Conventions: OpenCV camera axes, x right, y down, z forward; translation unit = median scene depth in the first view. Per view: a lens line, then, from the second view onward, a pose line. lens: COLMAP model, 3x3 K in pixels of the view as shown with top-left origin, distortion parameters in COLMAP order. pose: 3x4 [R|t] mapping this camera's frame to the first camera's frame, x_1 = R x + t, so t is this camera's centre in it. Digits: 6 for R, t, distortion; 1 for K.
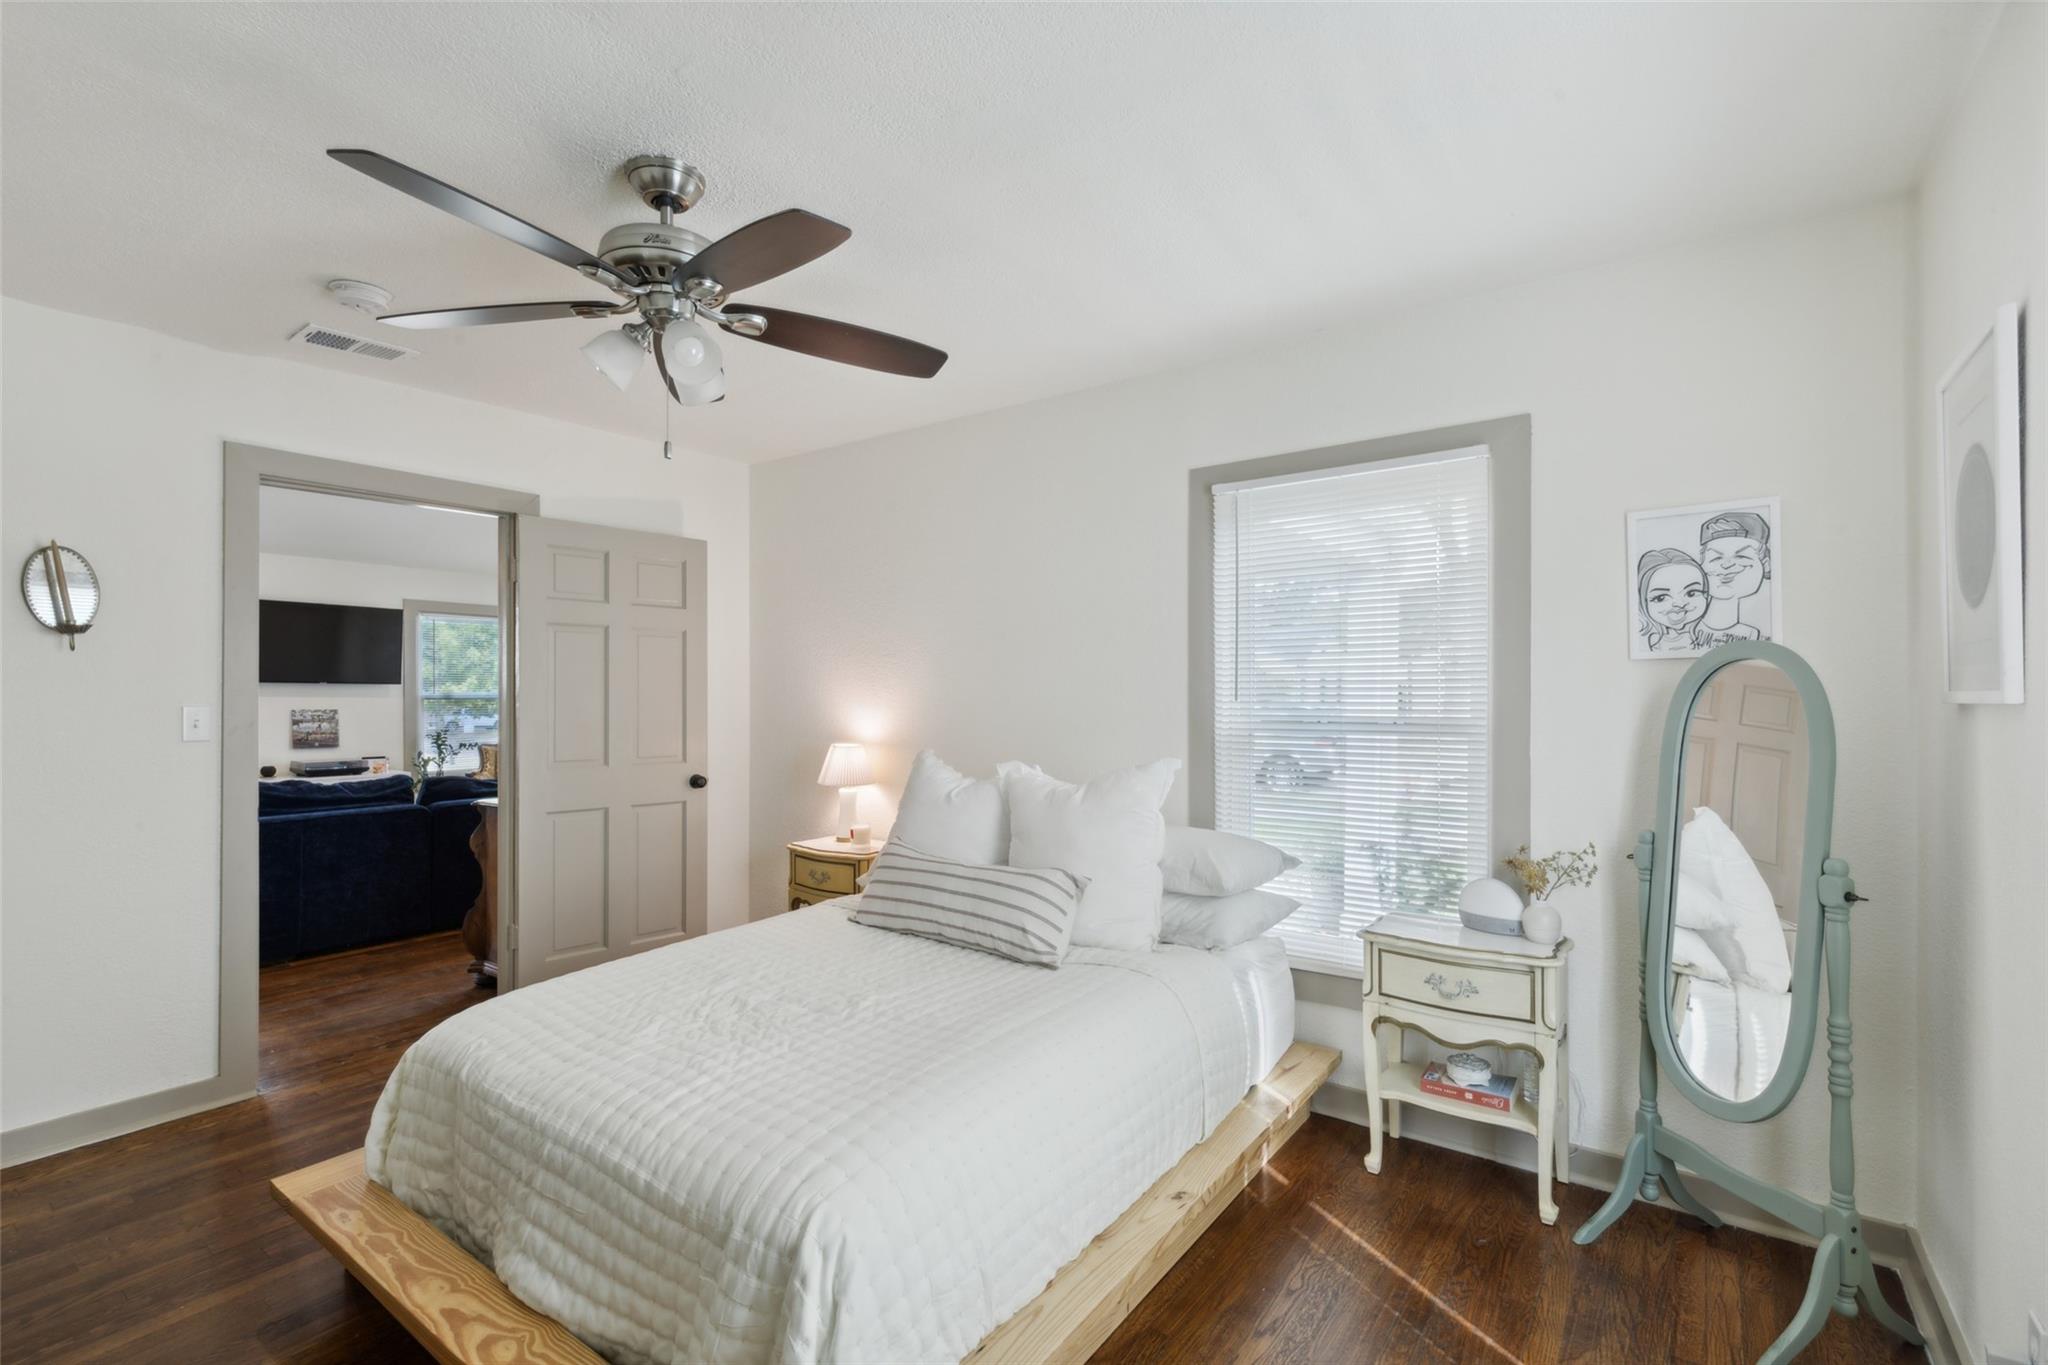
lens RADIAL K [[939.6, 0, 1025.4], [0, 939.6, 689.1], [0, 0, 1]] dist [-0.000360, -0.001180]
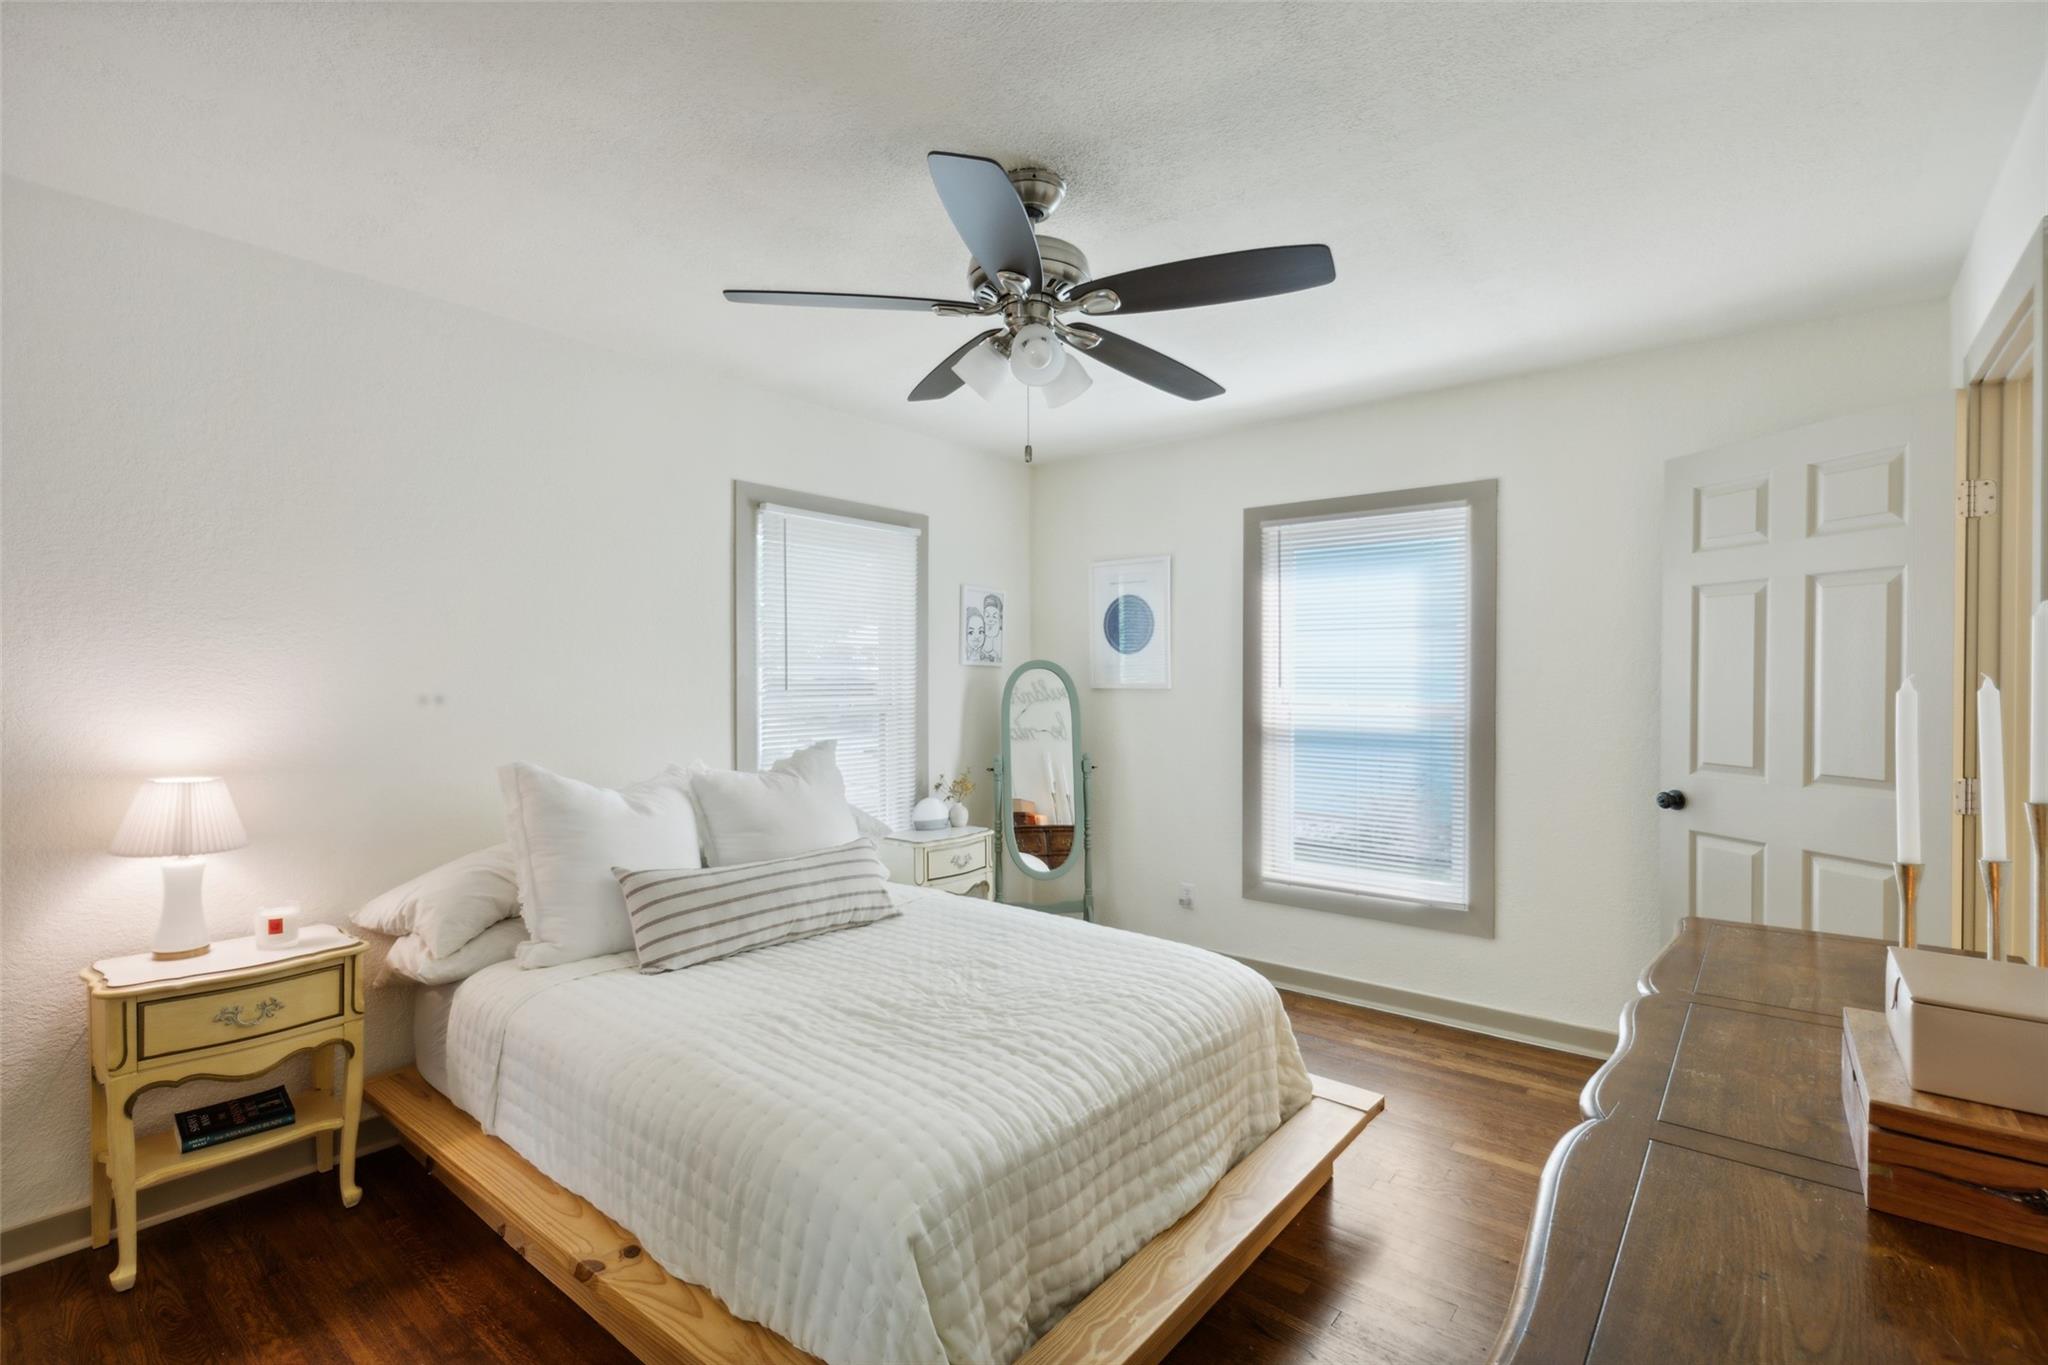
lens RADIAL K [[939.6, 0, 1026.3], [0, 939.6, 678.7], [0, 0, 1]] dist [-0.000360, -0.001180]
pose [[0.031140, -0.005580, 0.999499, -1.094353], [-0.017021, 0.999836, 0.006112, -0.017476], [-0.999370, -0.017203, 0.031040, 0.745190]]
